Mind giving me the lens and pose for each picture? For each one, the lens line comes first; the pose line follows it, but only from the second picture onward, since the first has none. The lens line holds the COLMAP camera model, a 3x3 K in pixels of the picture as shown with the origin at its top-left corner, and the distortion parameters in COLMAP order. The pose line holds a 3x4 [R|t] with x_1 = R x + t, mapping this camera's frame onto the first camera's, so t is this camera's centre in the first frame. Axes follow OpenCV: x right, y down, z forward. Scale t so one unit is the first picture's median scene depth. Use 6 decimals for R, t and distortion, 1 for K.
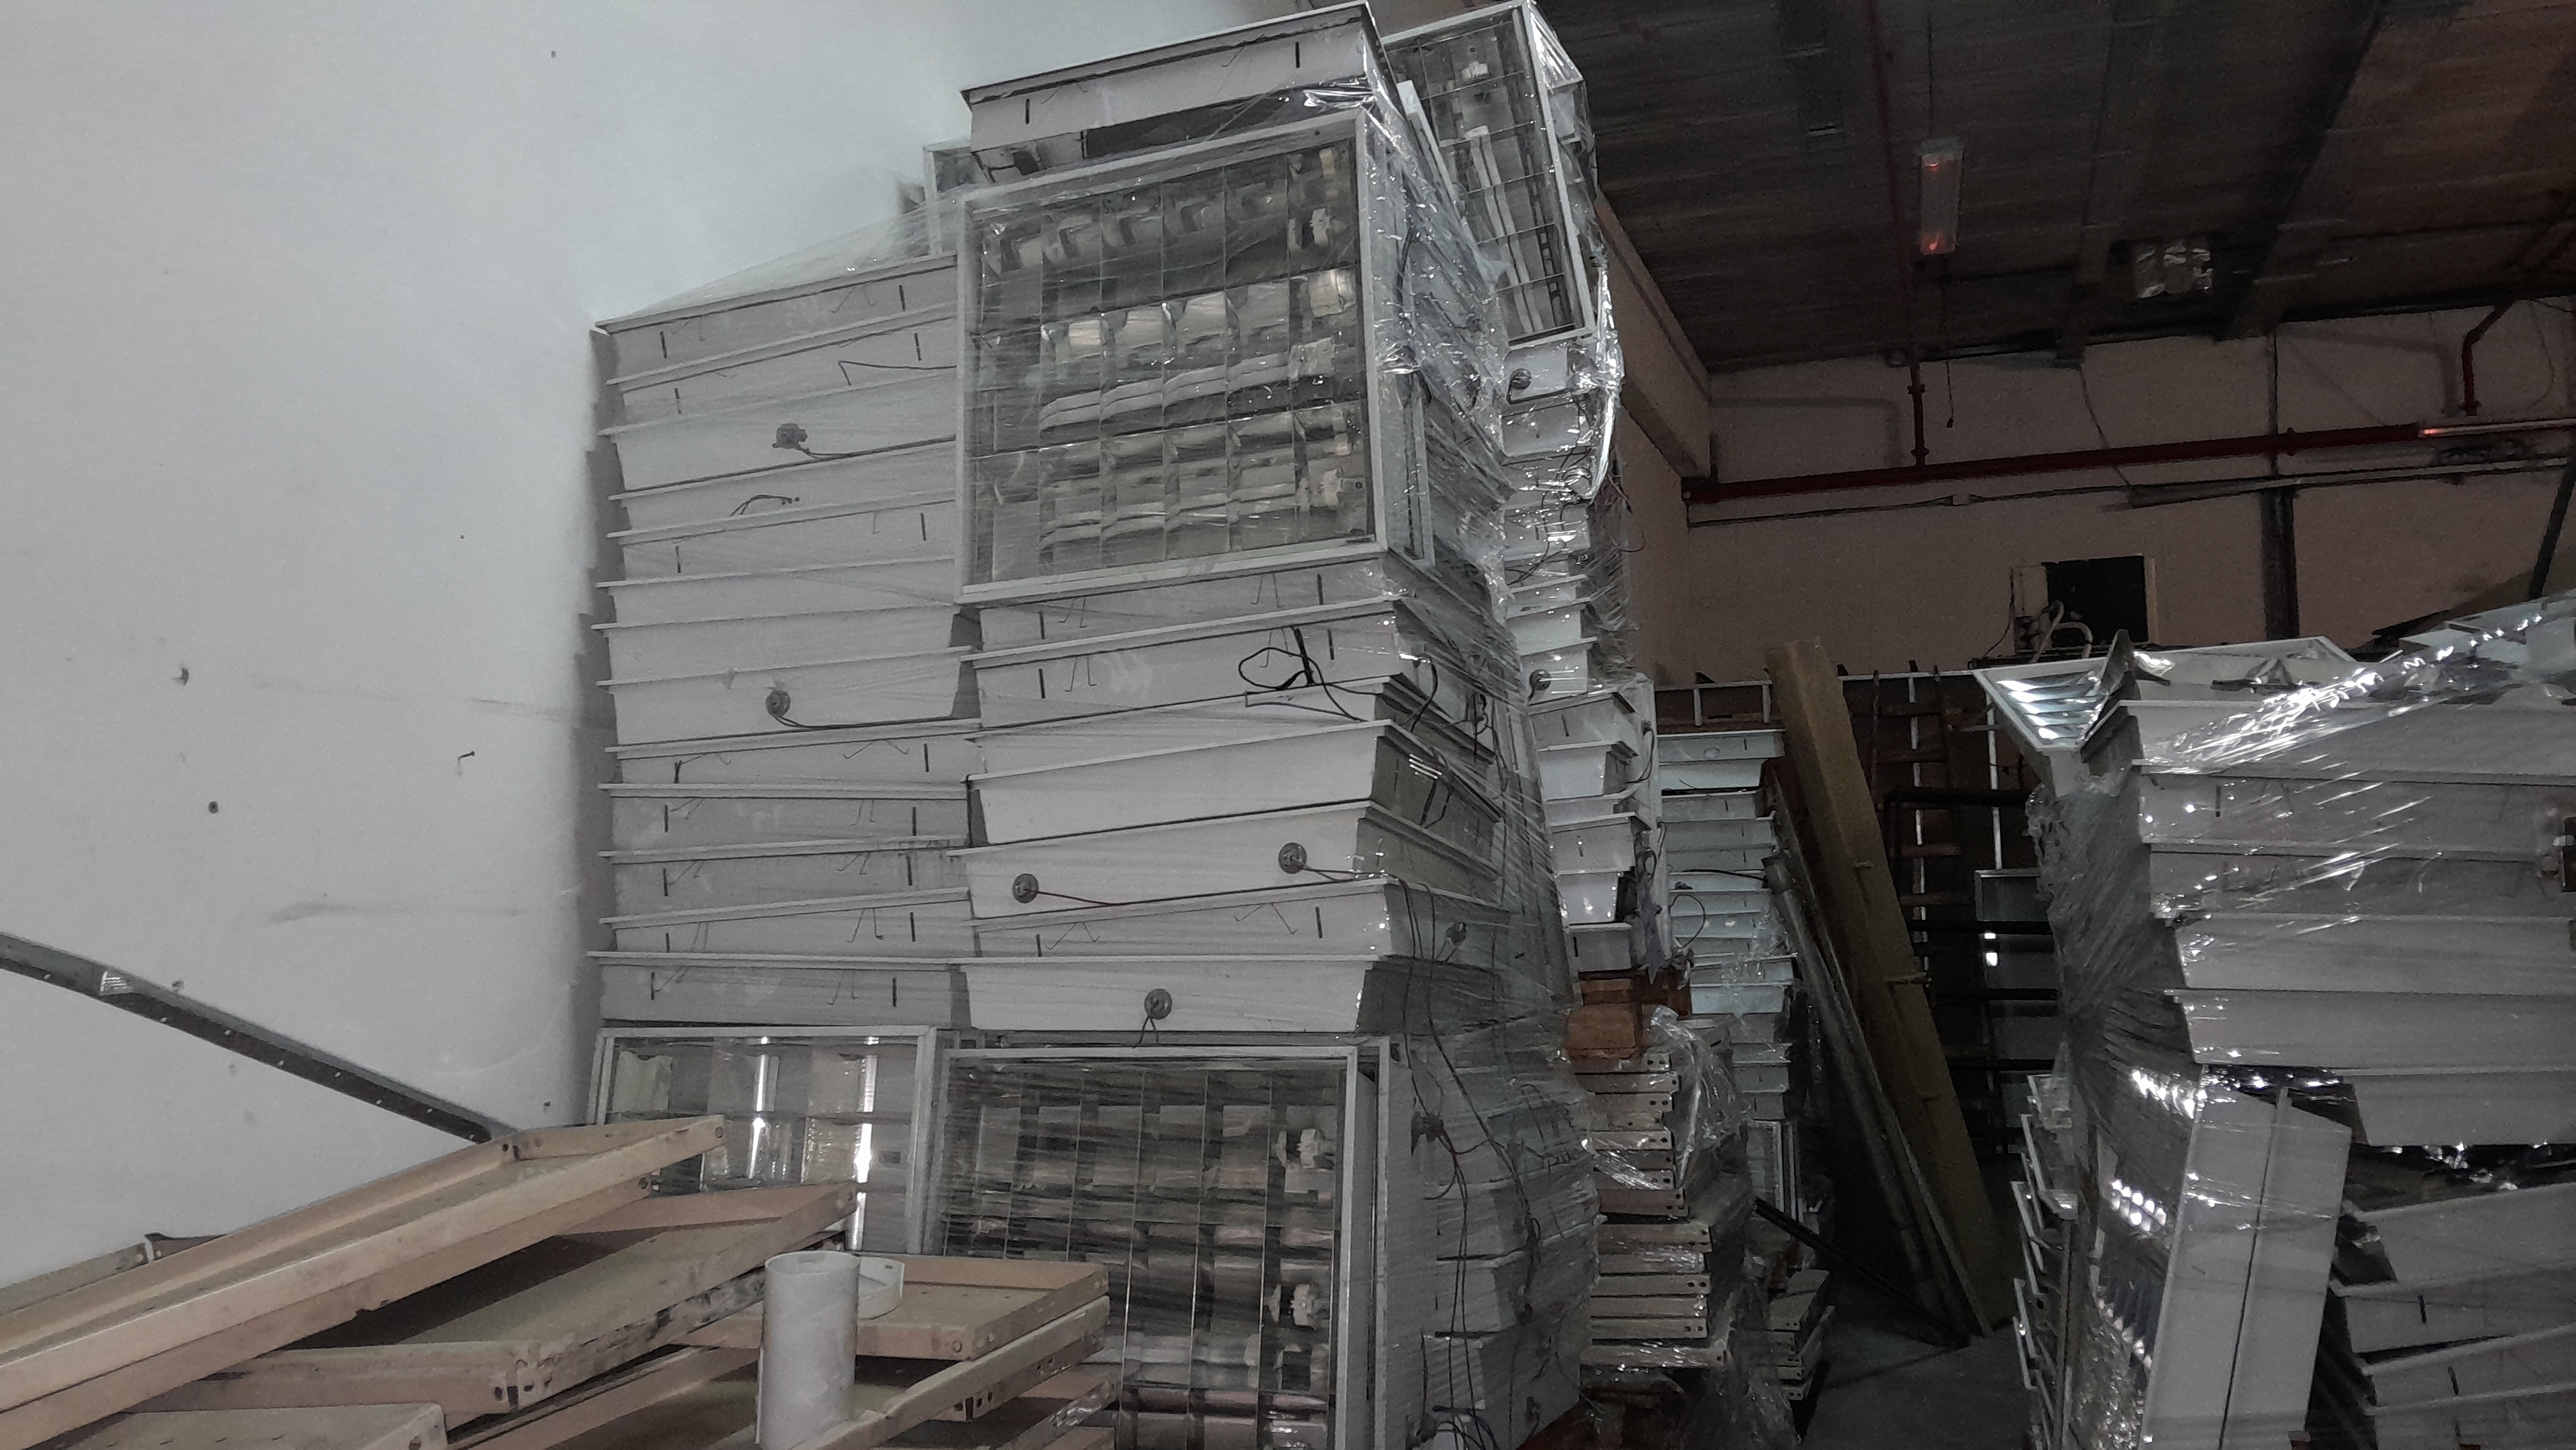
lens RADIAL K [[1988.9, 0, 1277.2], [0, 1988.9, 703.9], [0, 0, 1]] dist [0.070480, -0.140947]
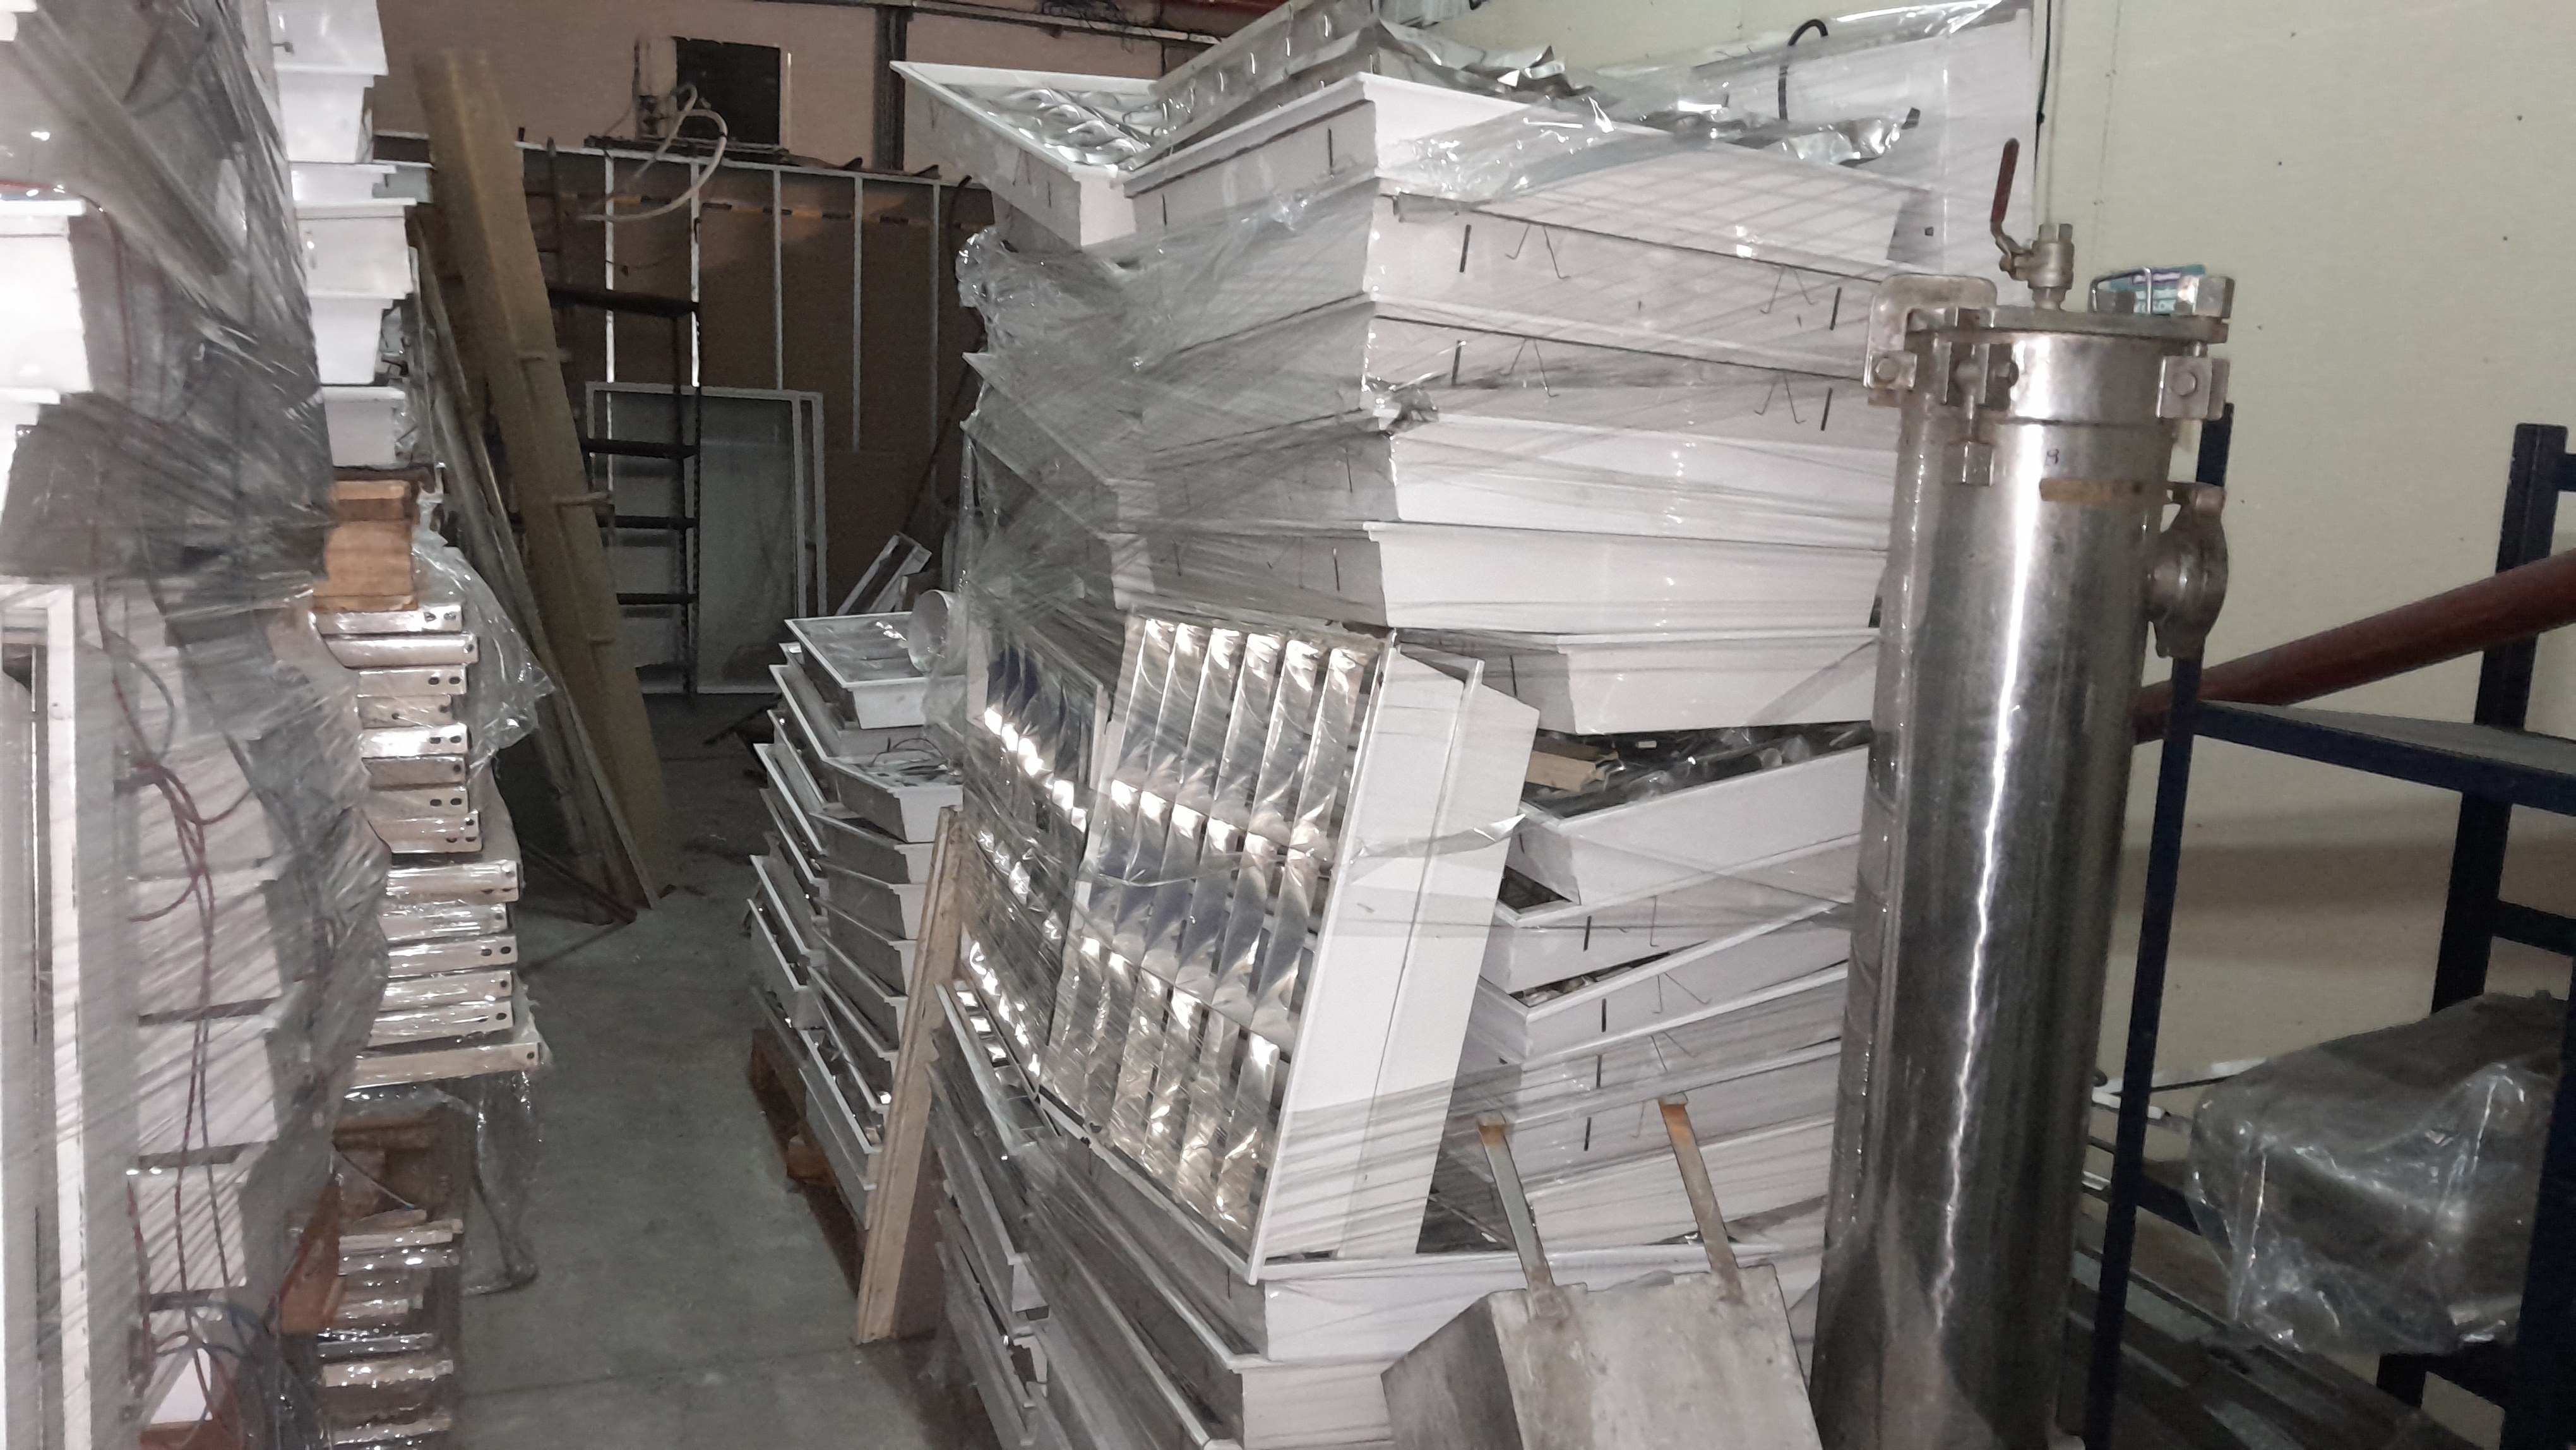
lens RADIAL K [[1988.9, 0, 1277.2], [0, 1988.9, 703.9], [0, 0, 1]] dist [0.070480, -0.140947]
pose [[0.752293, -0.033601, 0.657971, -0.013311], [-0.120150, 0.974954, 0.187162, 0.030910], [-0.647780, -0.219856, 0.729413, 0.197841]]
